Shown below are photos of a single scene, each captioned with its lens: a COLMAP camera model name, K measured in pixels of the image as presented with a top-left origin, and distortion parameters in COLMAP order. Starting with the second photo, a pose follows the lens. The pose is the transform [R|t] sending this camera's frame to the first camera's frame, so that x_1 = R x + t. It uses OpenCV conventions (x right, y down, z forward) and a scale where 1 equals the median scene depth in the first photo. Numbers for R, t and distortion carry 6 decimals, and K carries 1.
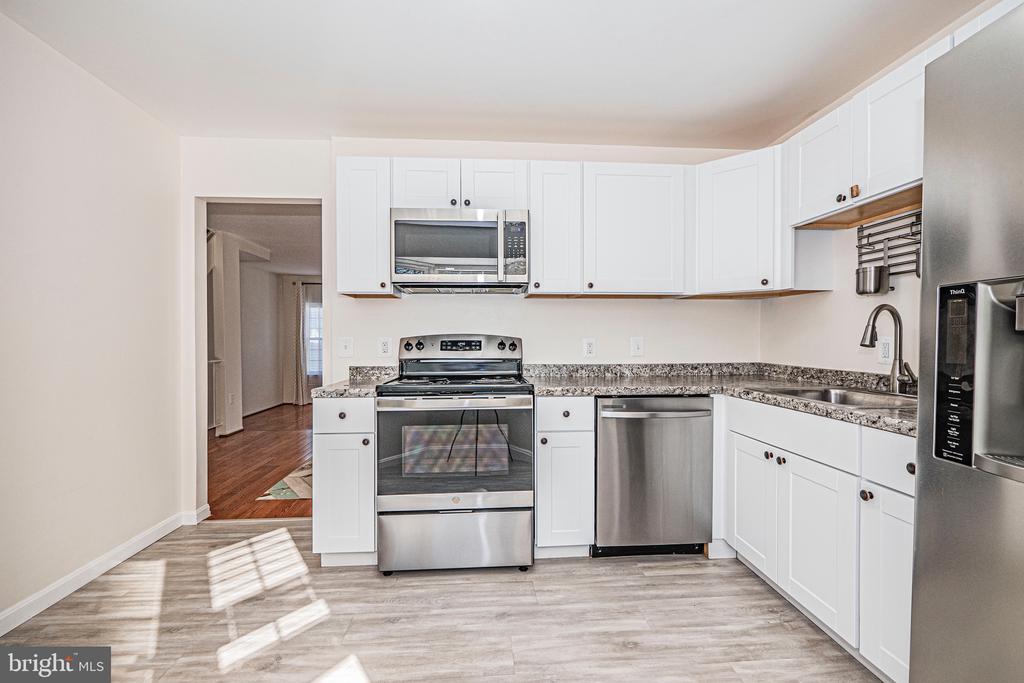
lens RADIAL K [[432.0, 0, 513.4], [0, 432.0, 344.1], [0, 0, 1]] dist [-0.006395, 0.001544]
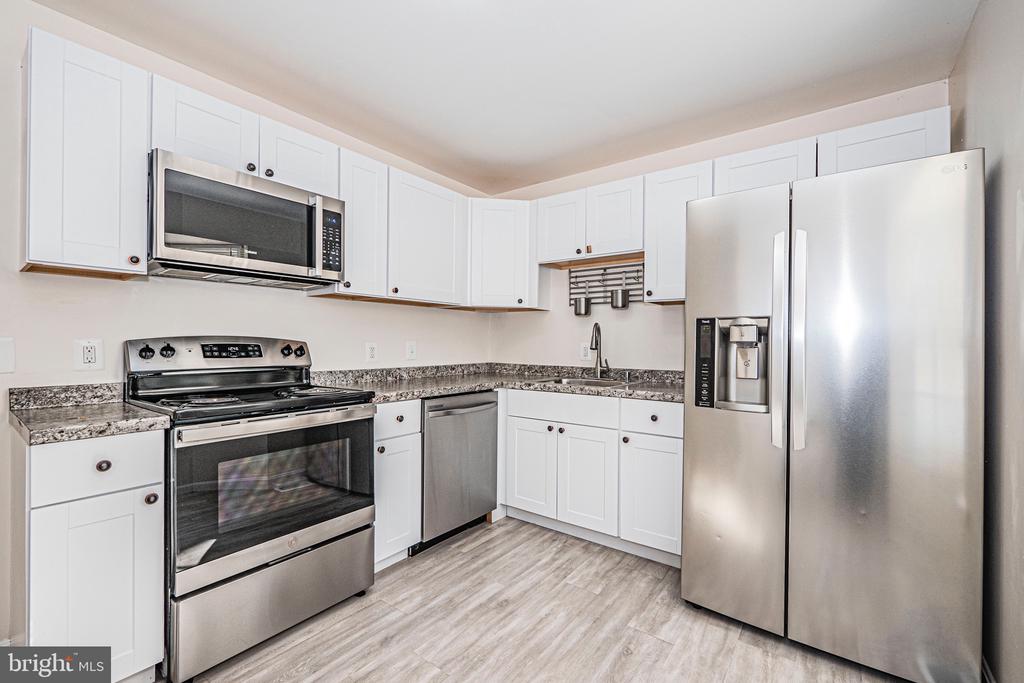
lens RADIAL K [[432.0, 0, 512.3], [0, 432.0, 344.6], [0, 0, 1]] dist [-0.006395, 0.001544]
pose [[0.660999, 0.003145, 0.750381, -0.460659], [0.002736, 0.999974, -0.006601, -0.001995], [-0.750382, 0.006416, 0.660973, 0.150895]]
